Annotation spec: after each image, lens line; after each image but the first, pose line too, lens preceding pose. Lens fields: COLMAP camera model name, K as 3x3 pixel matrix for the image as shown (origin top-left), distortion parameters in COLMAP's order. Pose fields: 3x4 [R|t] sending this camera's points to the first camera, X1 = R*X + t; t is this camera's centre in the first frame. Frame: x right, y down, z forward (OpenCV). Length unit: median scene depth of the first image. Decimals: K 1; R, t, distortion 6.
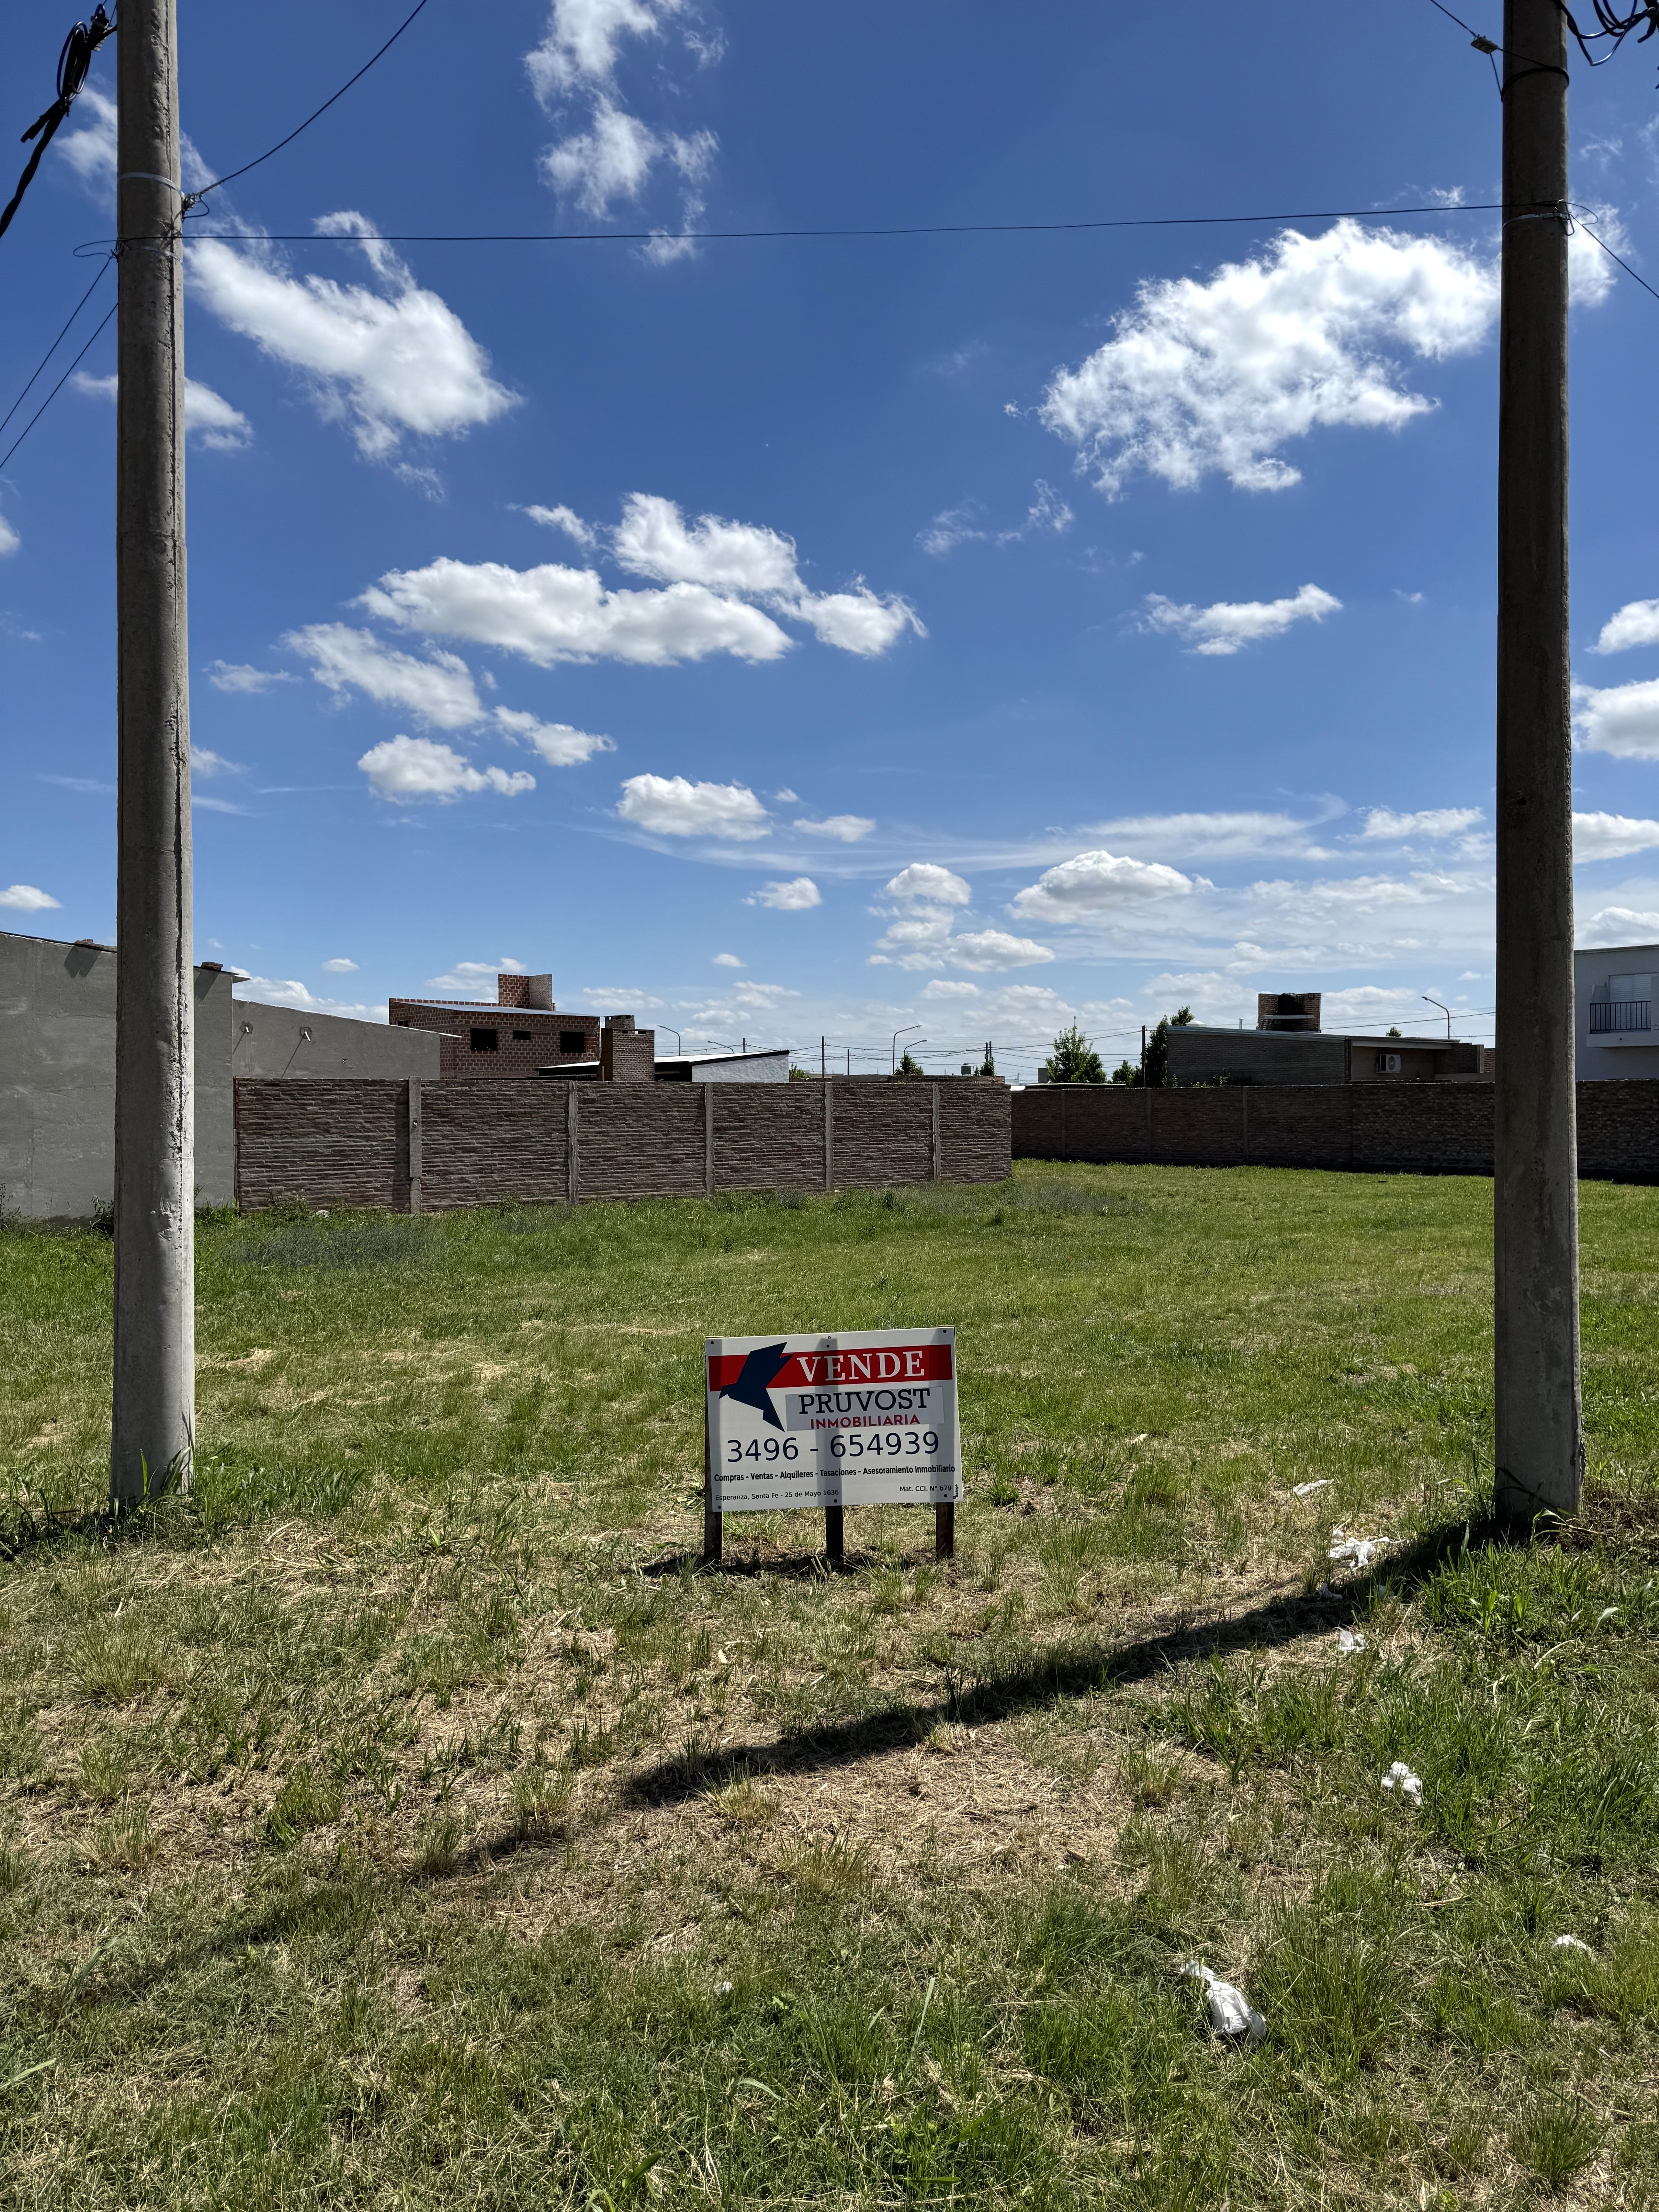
lens RADIAL K [[1564.7, 0, 824.5], [0, 1564.7, 1108.0], [0, 0, 1]] dist [0.068424, -0.080685]
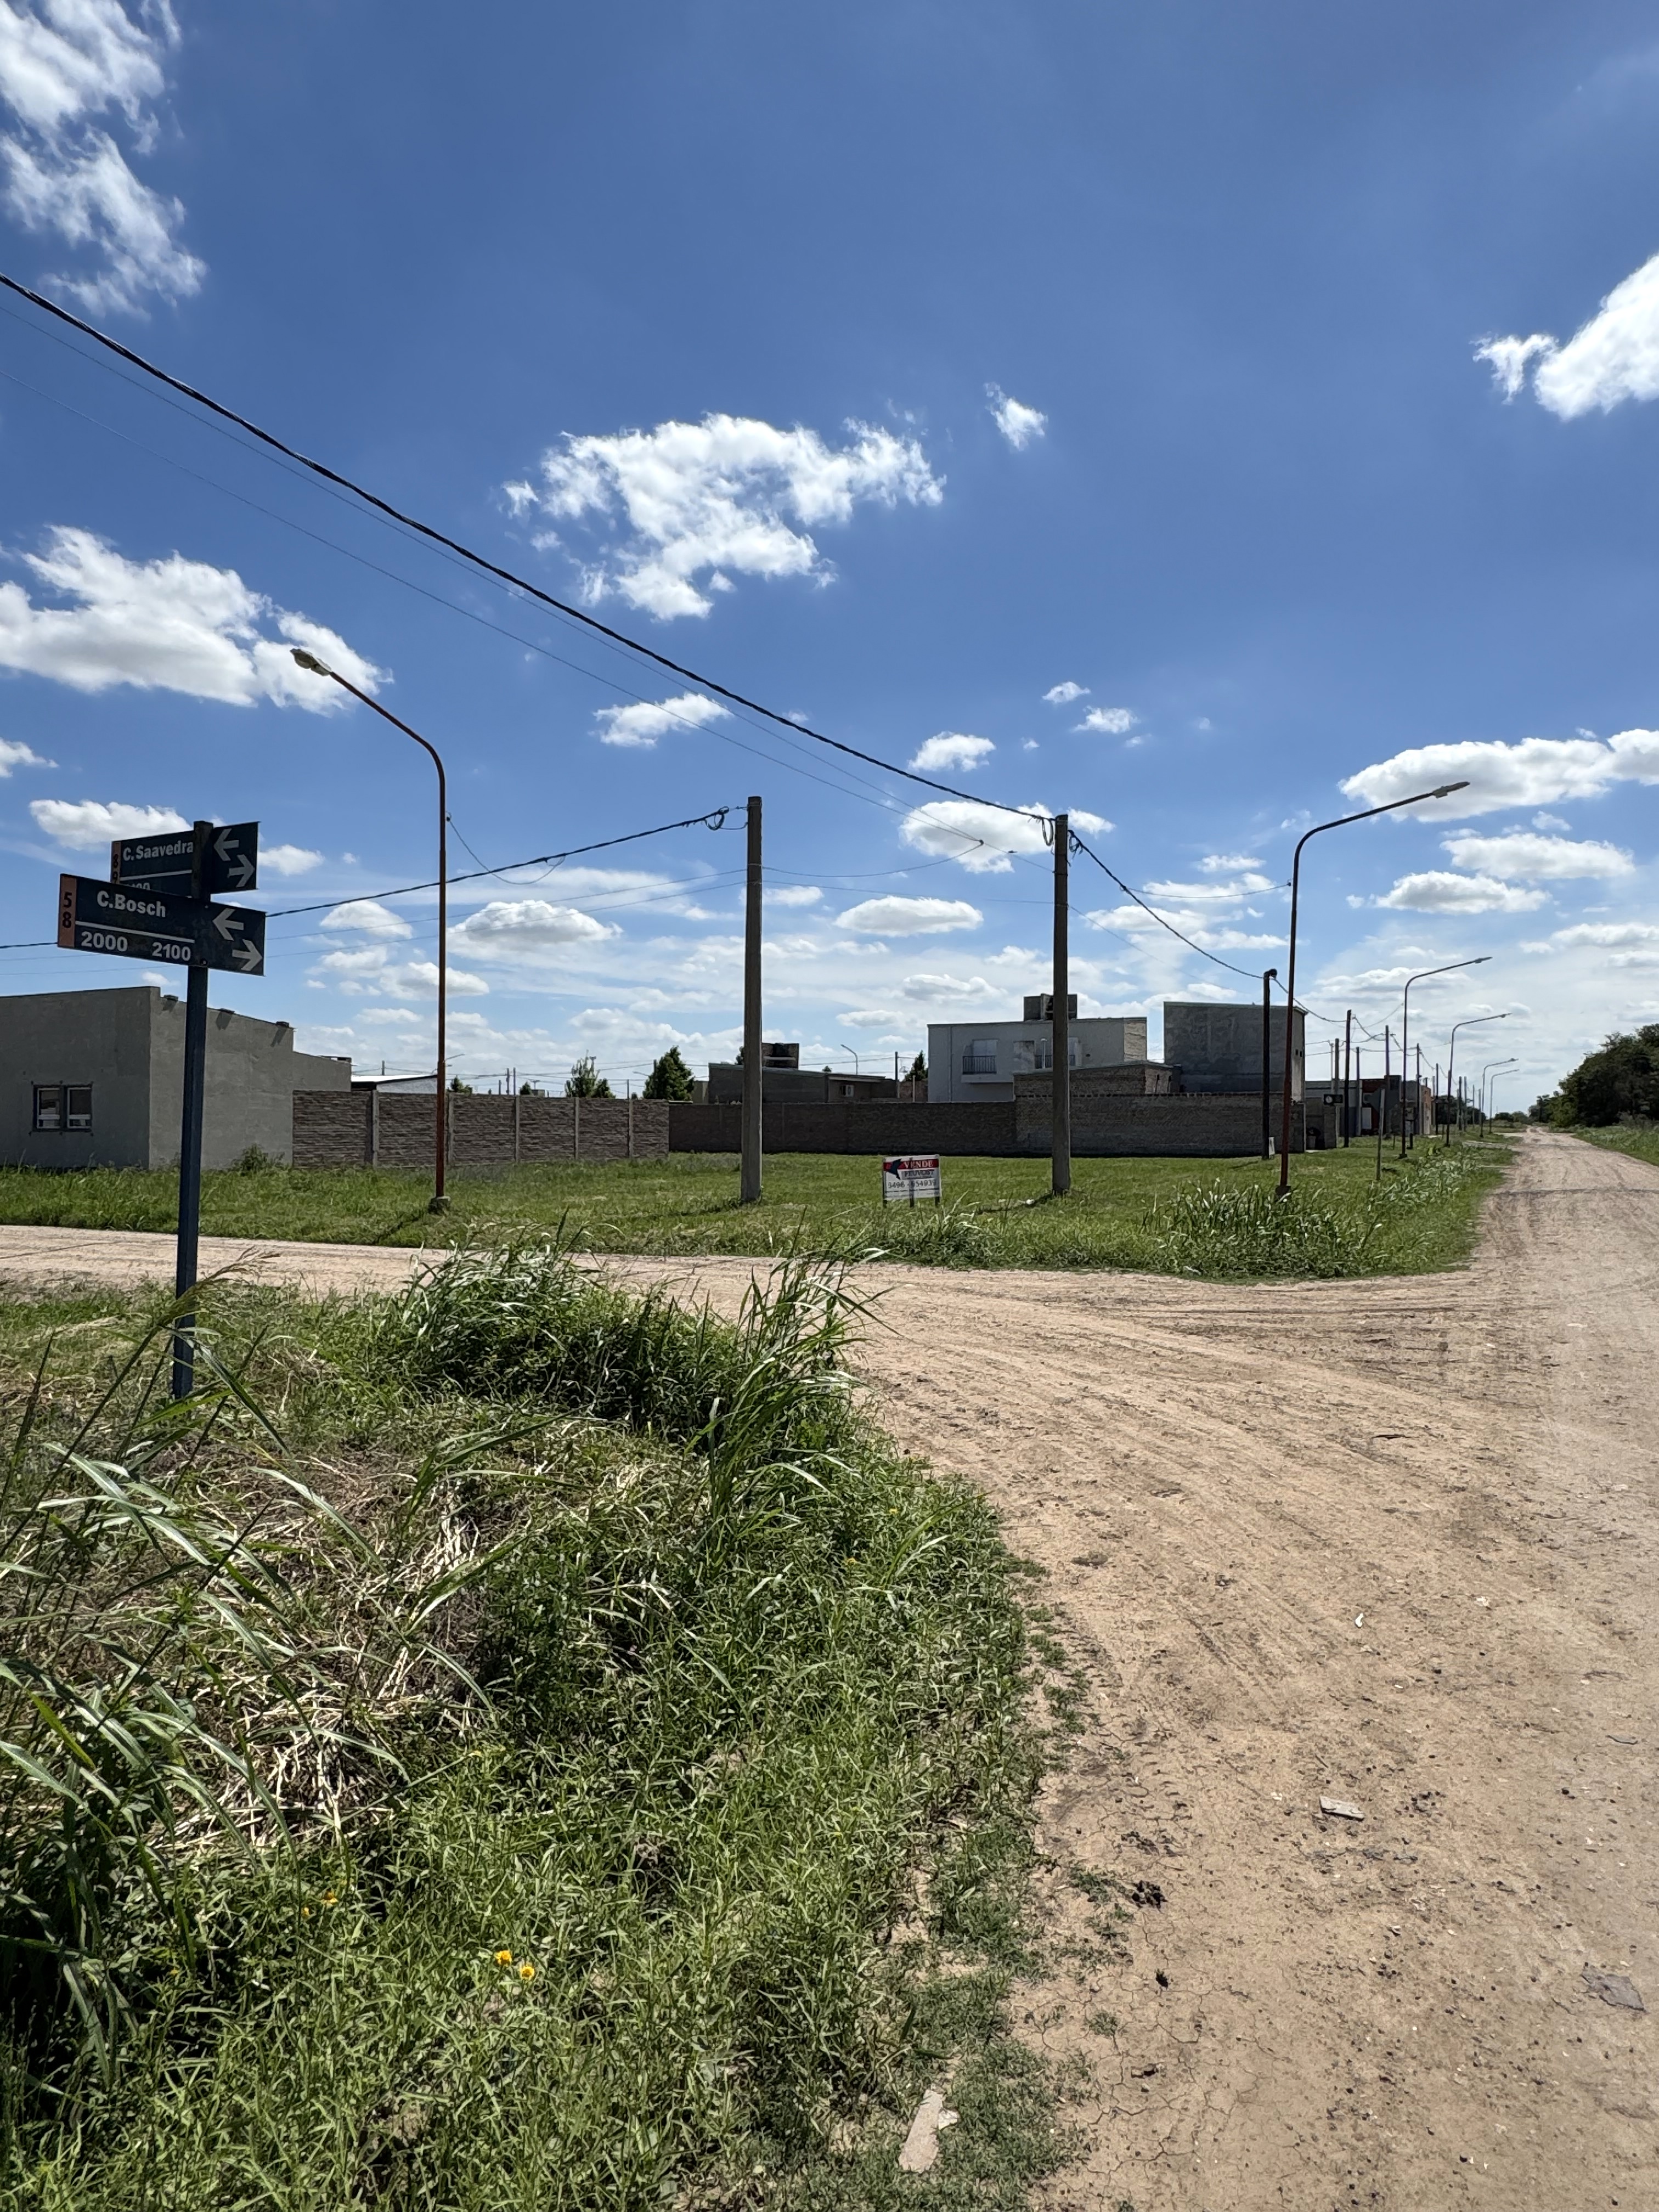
lens RADIAL K [[1382.7, 0, 842.6], [0, 1382.7, 1118.3], [0, 0, 1]] dist [-0.013528, 0.000725]
pose [[0.919817, 0.007334, 0.392278, -0.403231], [-0.005255, 0.999966, -0.006373, 0.017541], [-0.392312, 0.003801, 0.919825, -0.573494]]
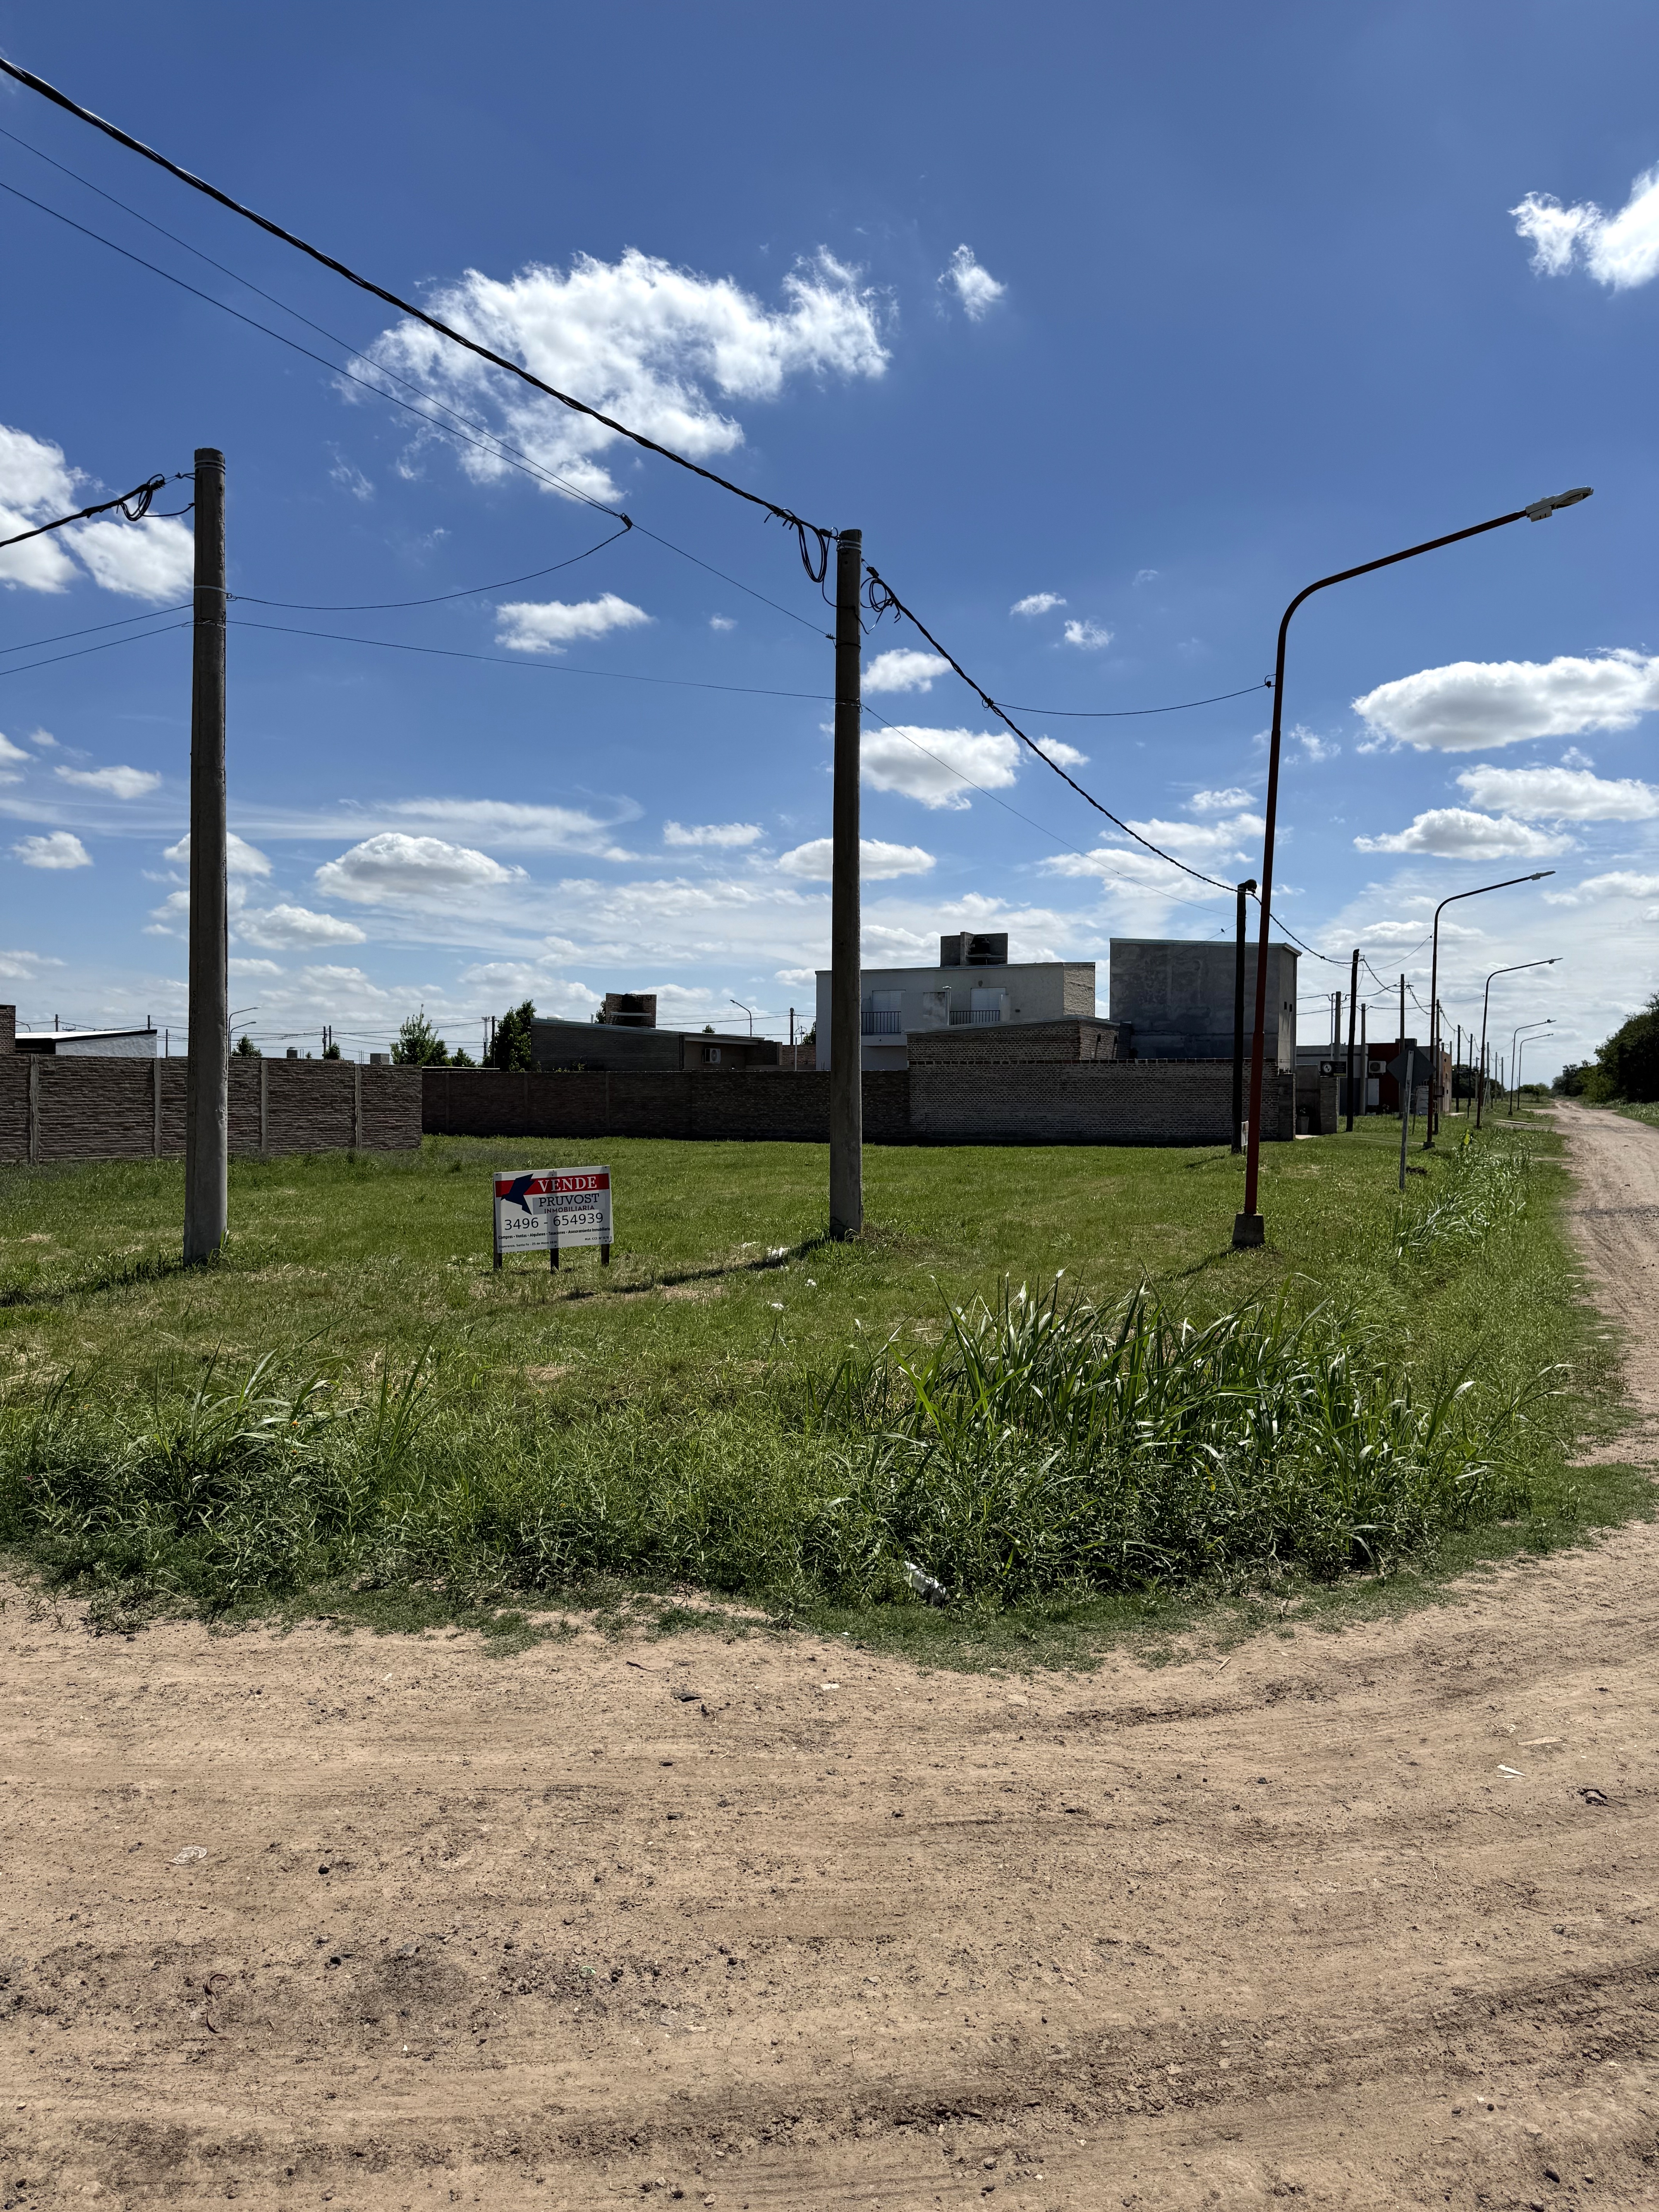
lens RADIAL K [[1564.7, 0, 850.1], [0, 1564.7, 1115.8], [0, 0, 1]] dist [0.068424, -0.080685]
pose [[0.901190, 0.002647, 0.433417, -0.145386], [-0.007814, 0.999918, 0.010140, 0.011617], [-0.433354, -0.012525, 0.901137, -0.289476]]
